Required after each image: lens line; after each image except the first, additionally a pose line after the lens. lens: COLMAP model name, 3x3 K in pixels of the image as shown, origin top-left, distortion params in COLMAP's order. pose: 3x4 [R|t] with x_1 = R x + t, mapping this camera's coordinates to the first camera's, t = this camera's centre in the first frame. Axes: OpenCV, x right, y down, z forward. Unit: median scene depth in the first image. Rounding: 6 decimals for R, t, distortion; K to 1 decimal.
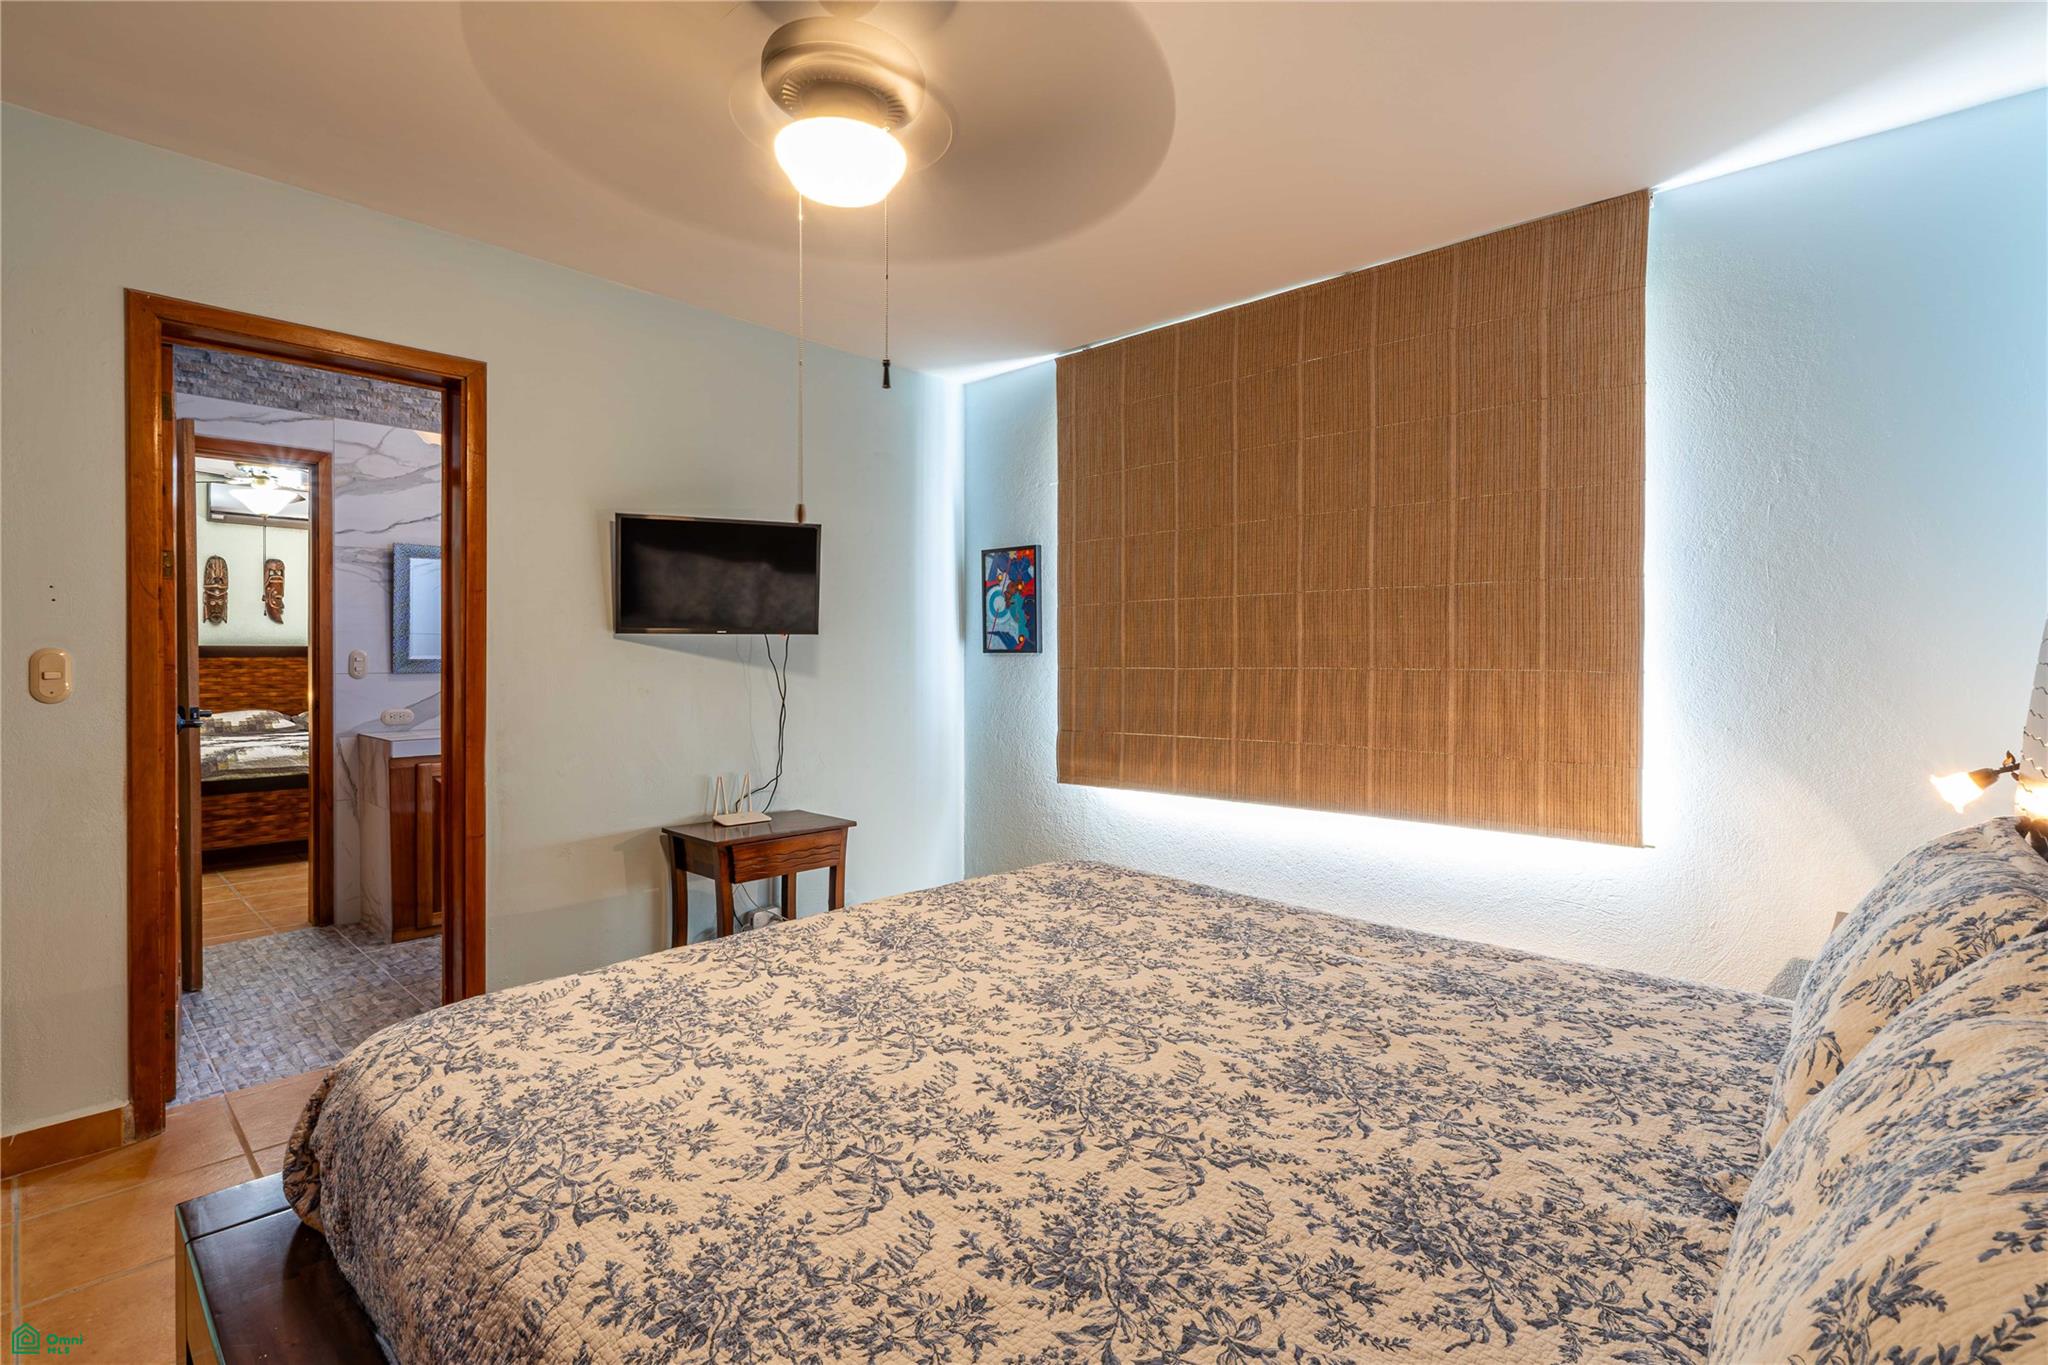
lens RADIAL K [[973.7, 0, 1024.0], [0, 973.7, 682.5], [0, 0, 1]] dist [-0.004293, -0.000314]
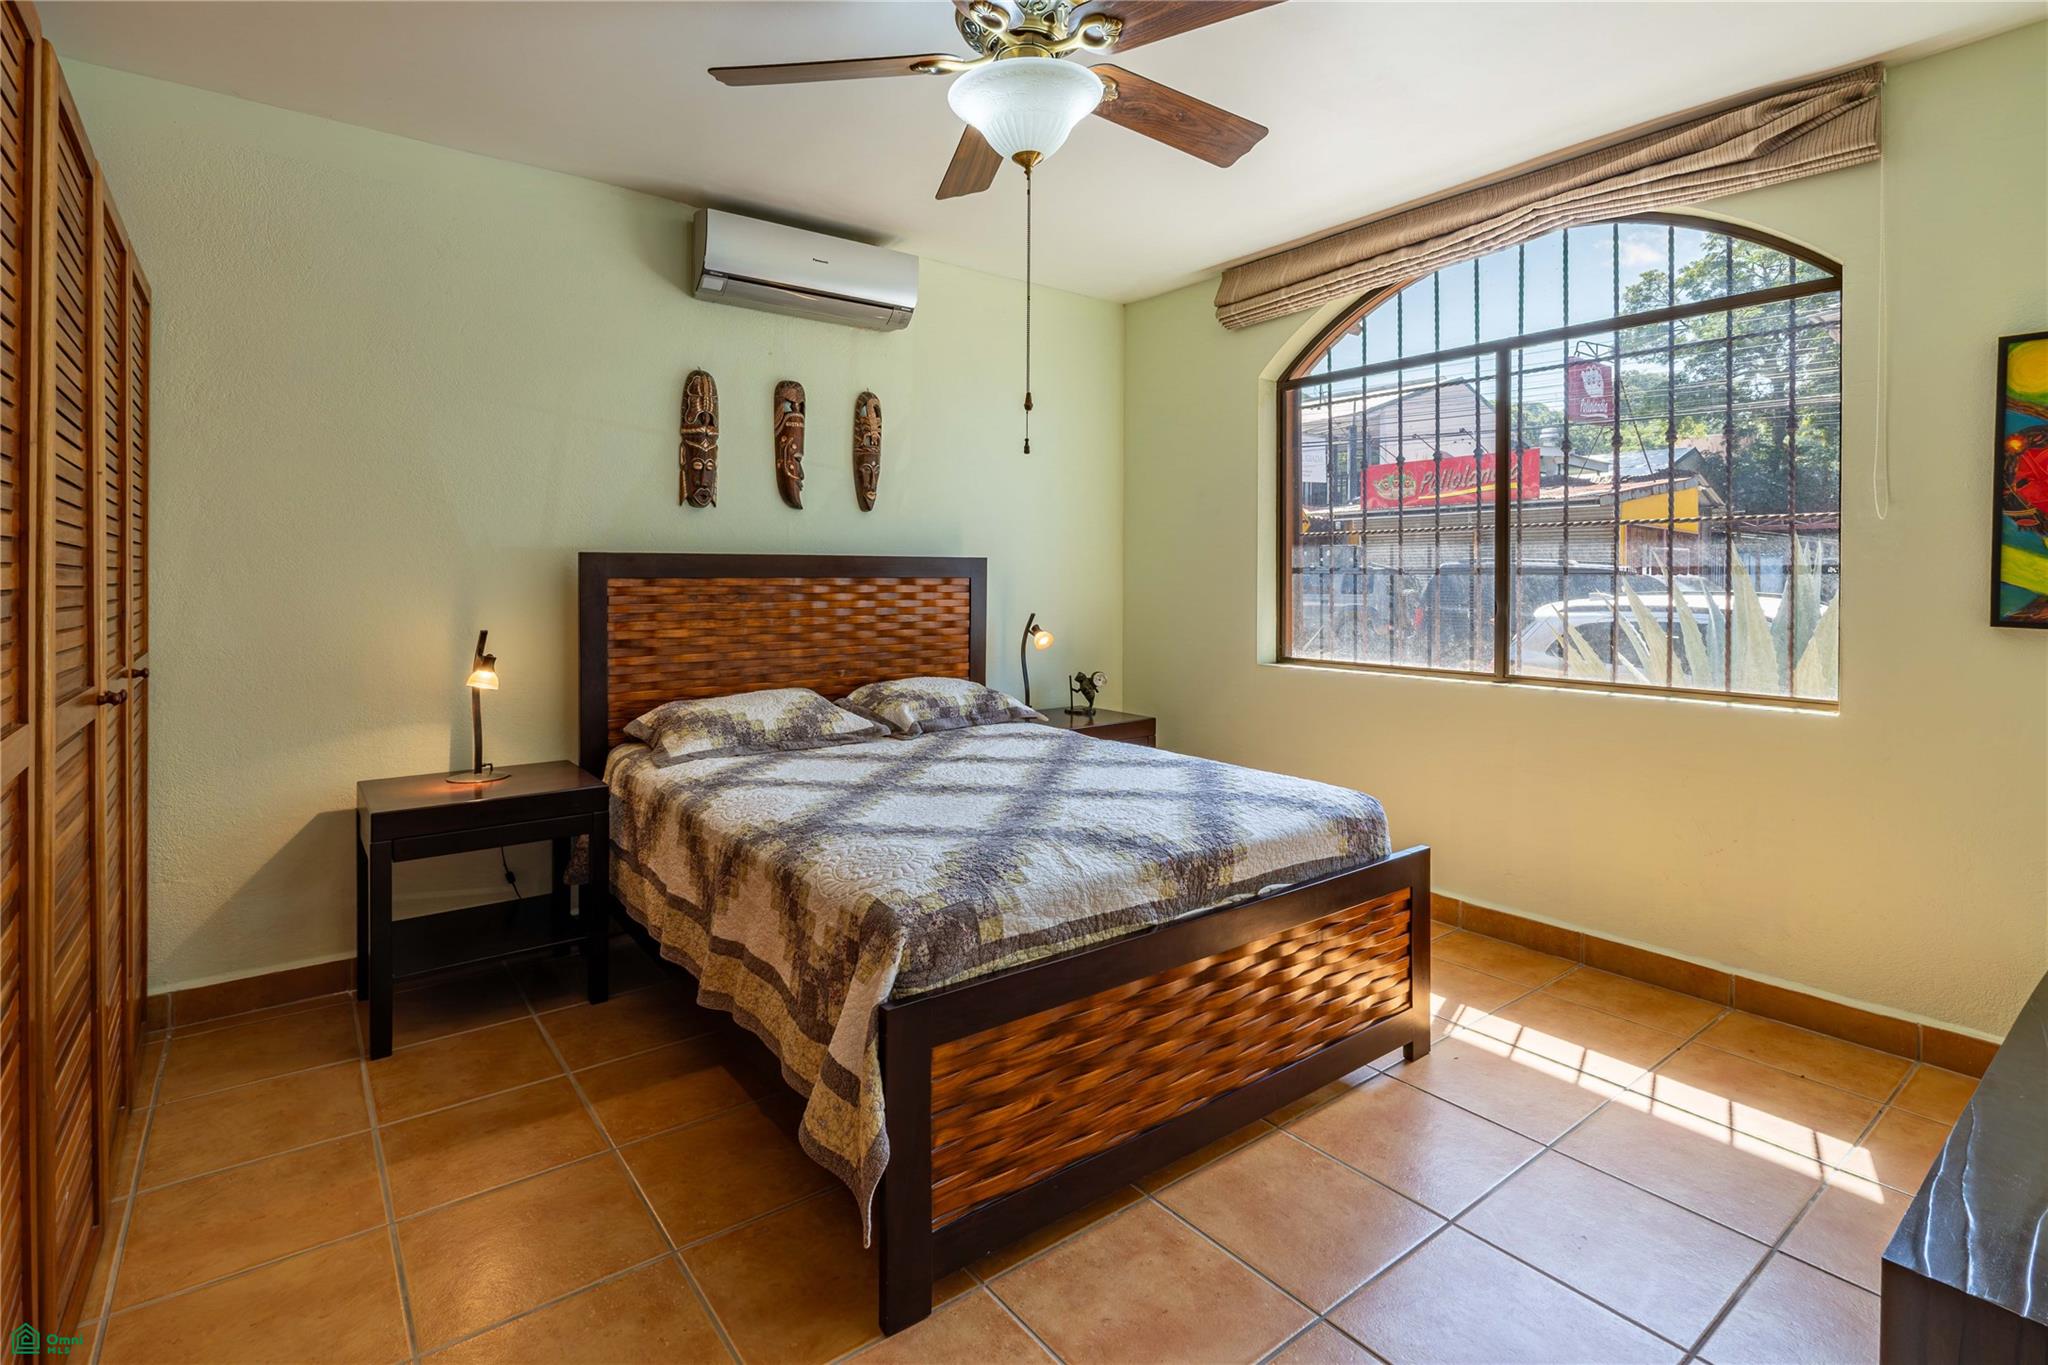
lens RADIAL K [[980.5, 0, 1023.7], [0, 980.5, 579.0], [0, 0, 1]] dist [-0.008788, 0.000080]
pose [[0.988379, -0.009638, -0.151701, -0.604756], [0.007217, 0.999838, -0.016500, -0.016674], [0.151835, 0.015213, 0.988289, 0.544620]]
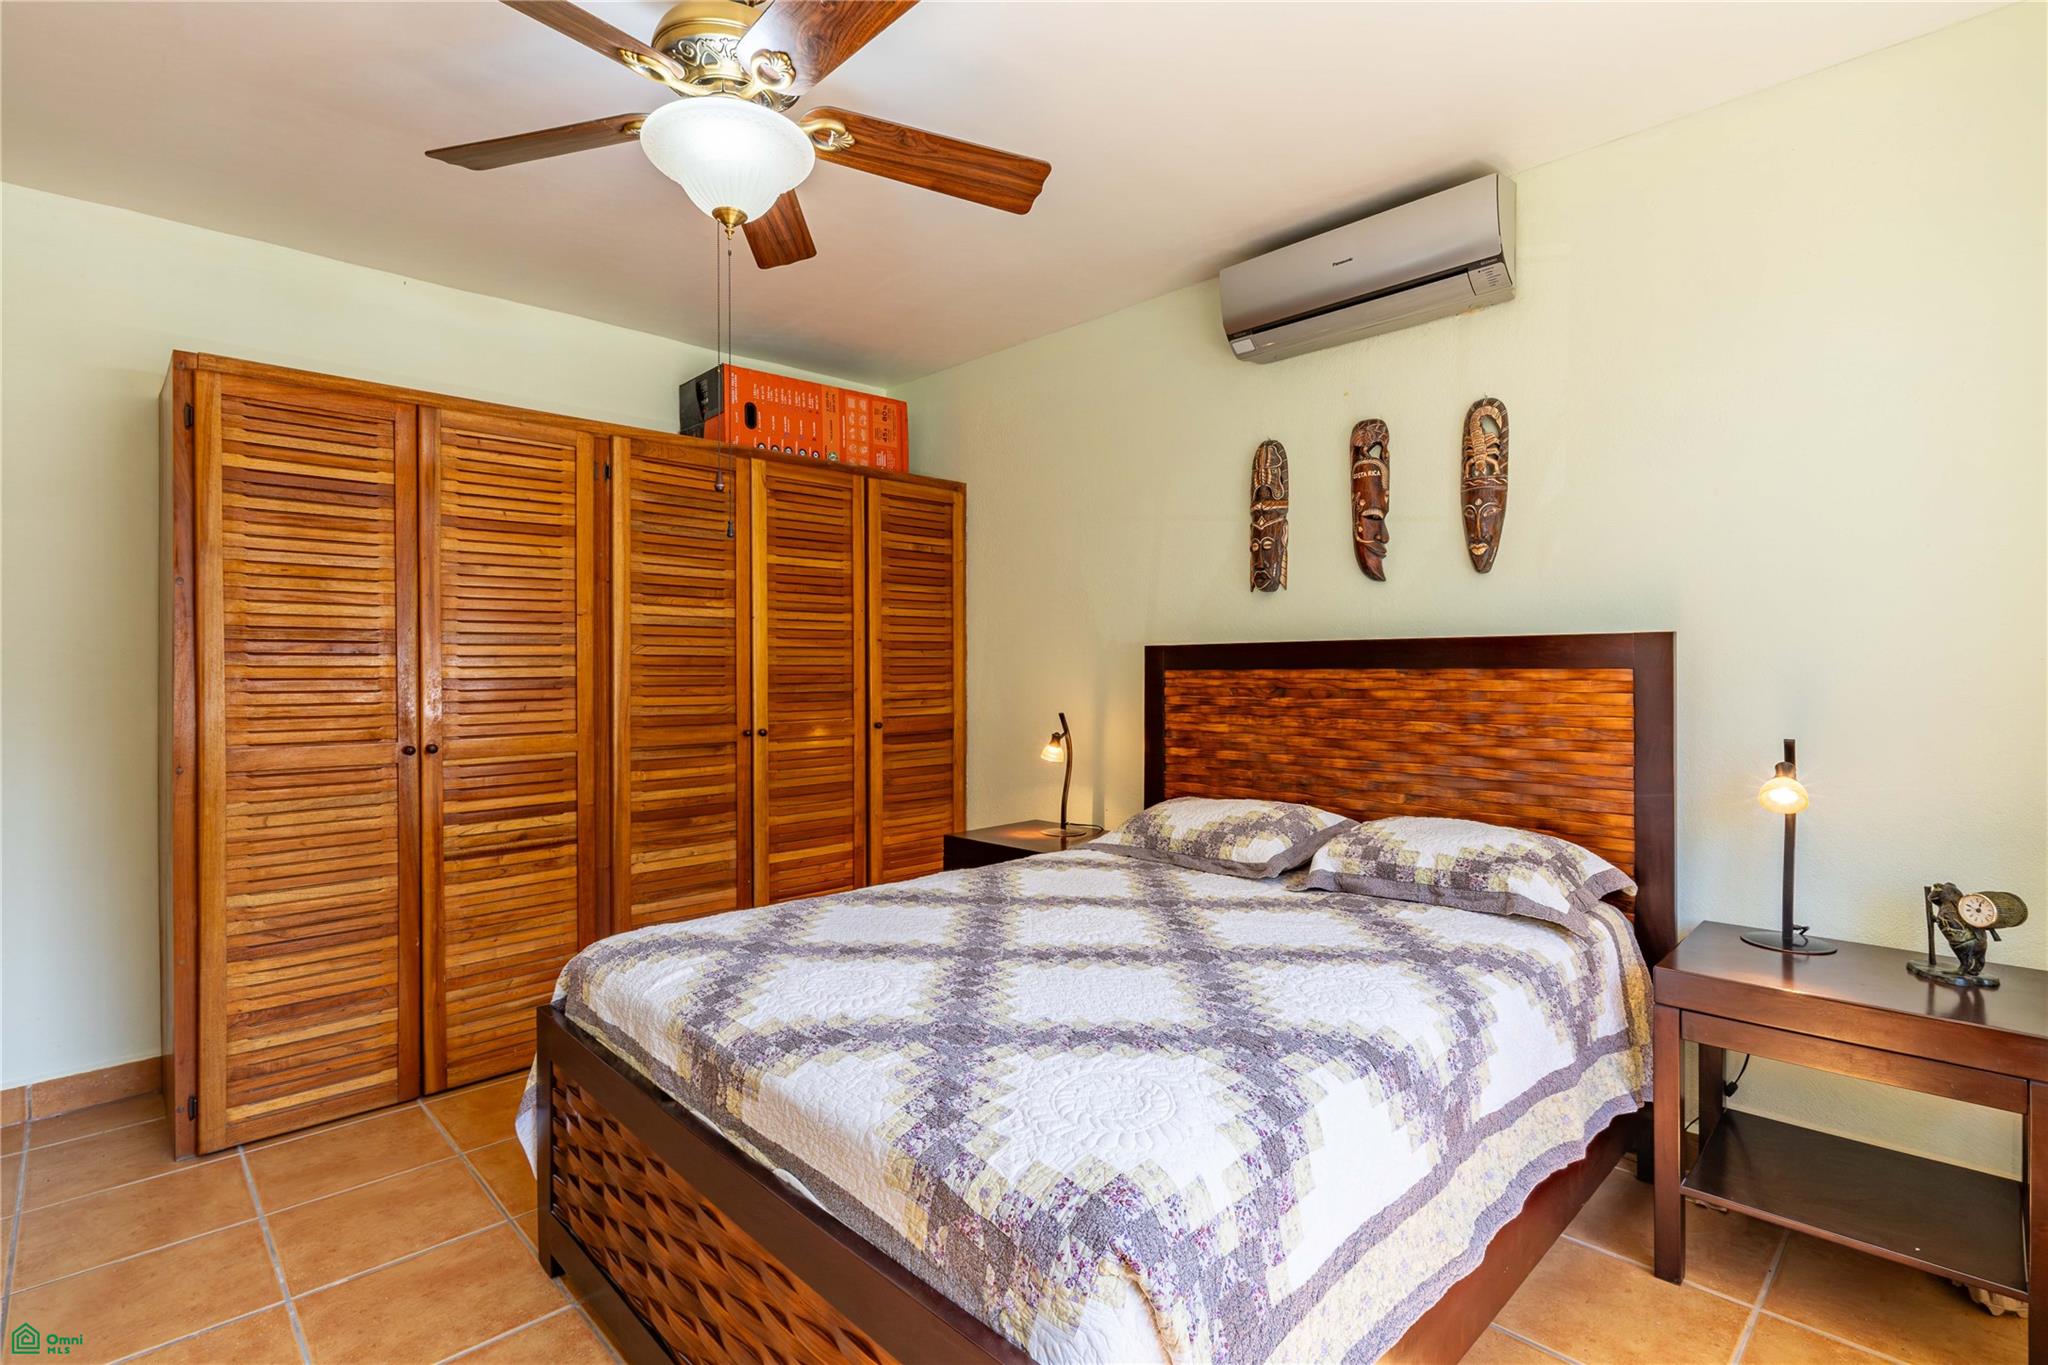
lens RADIAL K [[973.7, 0, 1024.0], [0, 973.7, 682.5], [0, 0, 1]] dist [-0.004293, -0.000314]
pose [[-0.030864, 0.004642, -0.999513, -0.388104], [-0.015504, 0.999867, 0.005122, -0.021223], [0.999403, 0.015655, -0.030788, 0.915701]]
